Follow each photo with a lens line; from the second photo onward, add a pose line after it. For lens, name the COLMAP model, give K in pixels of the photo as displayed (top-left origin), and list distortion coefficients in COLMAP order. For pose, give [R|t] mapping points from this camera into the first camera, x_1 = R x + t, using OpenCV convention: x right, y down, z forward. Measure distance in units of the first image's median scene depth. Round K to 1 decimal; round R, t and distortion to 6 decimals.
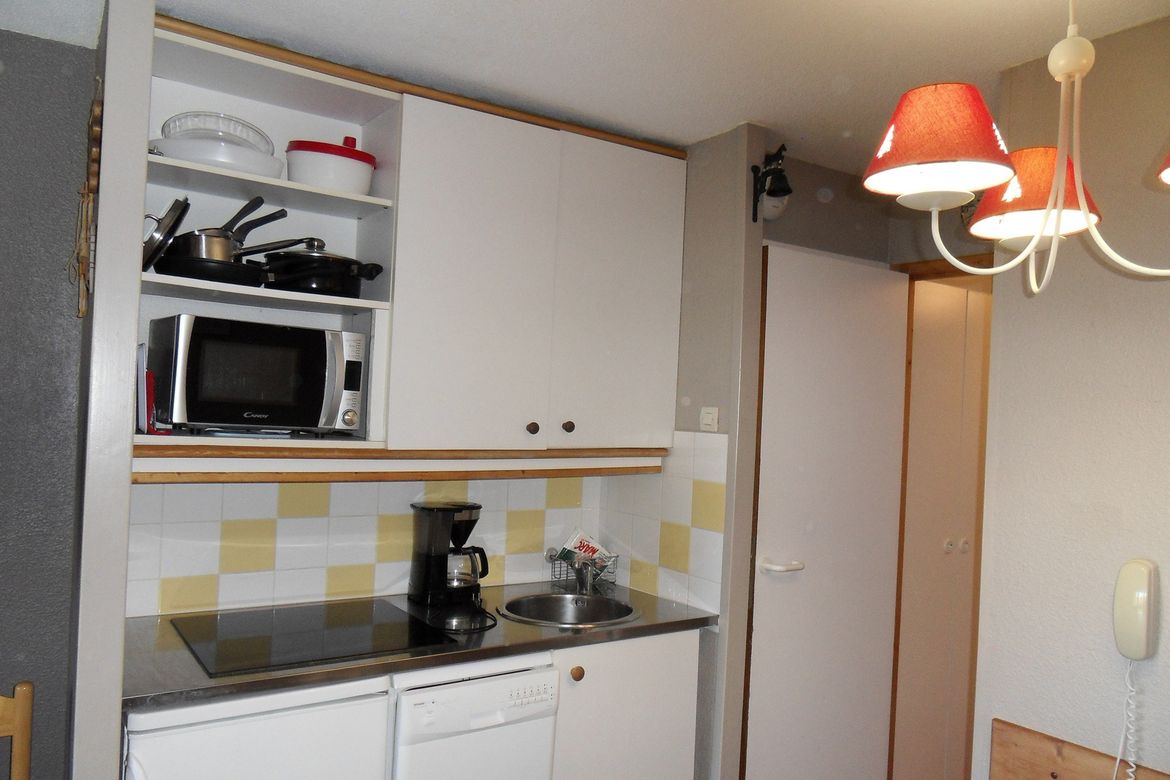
lens RADIAL K [[858.0, 0, 584.6], [0, 858.0, 397.4], [0, 0, 1]] dist [-0.010352, -0.000804]
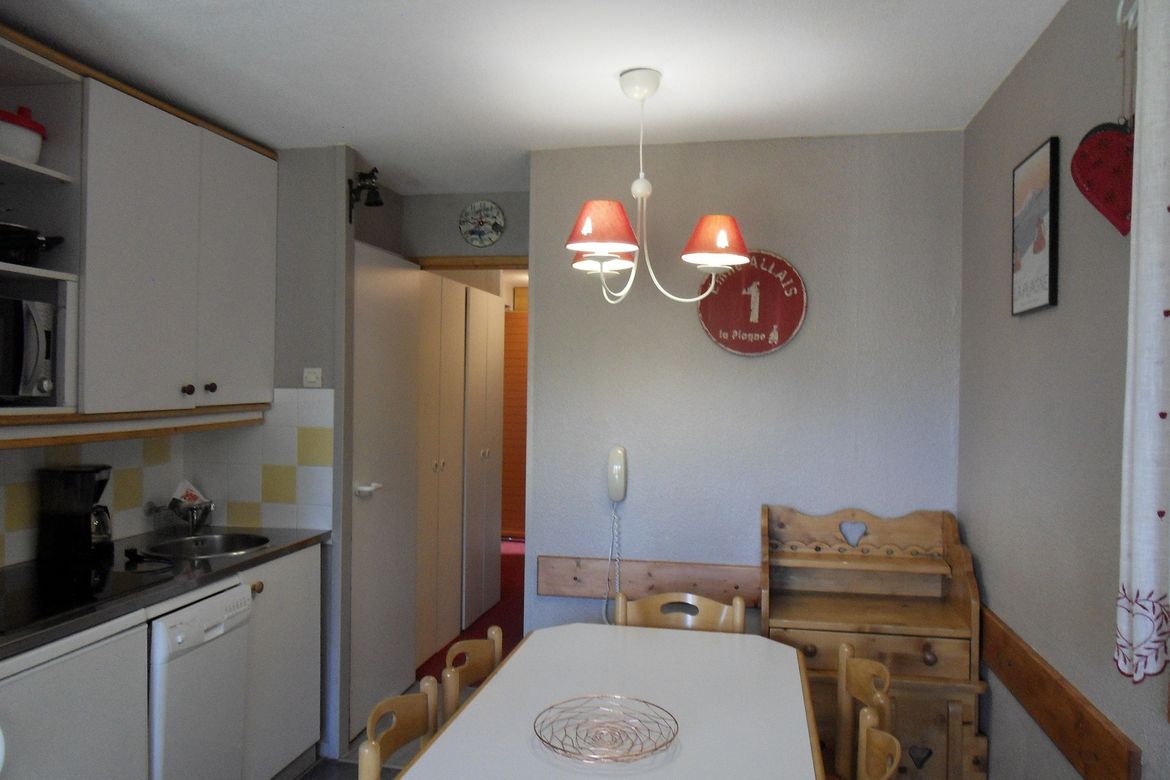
lens RADIAL K [[858.0, 0, 585.6], [0, 858.0, 387.2], [0, 0, 1]] dist [-0.010352, -0.000804]
pose [[0.708534, -0.035215, 0.704798, -0.467321], [0.008458, 0.999106, 0.041417, -0.009260], [-0.705626, -0.023384, 0.708198, -0.166079]]
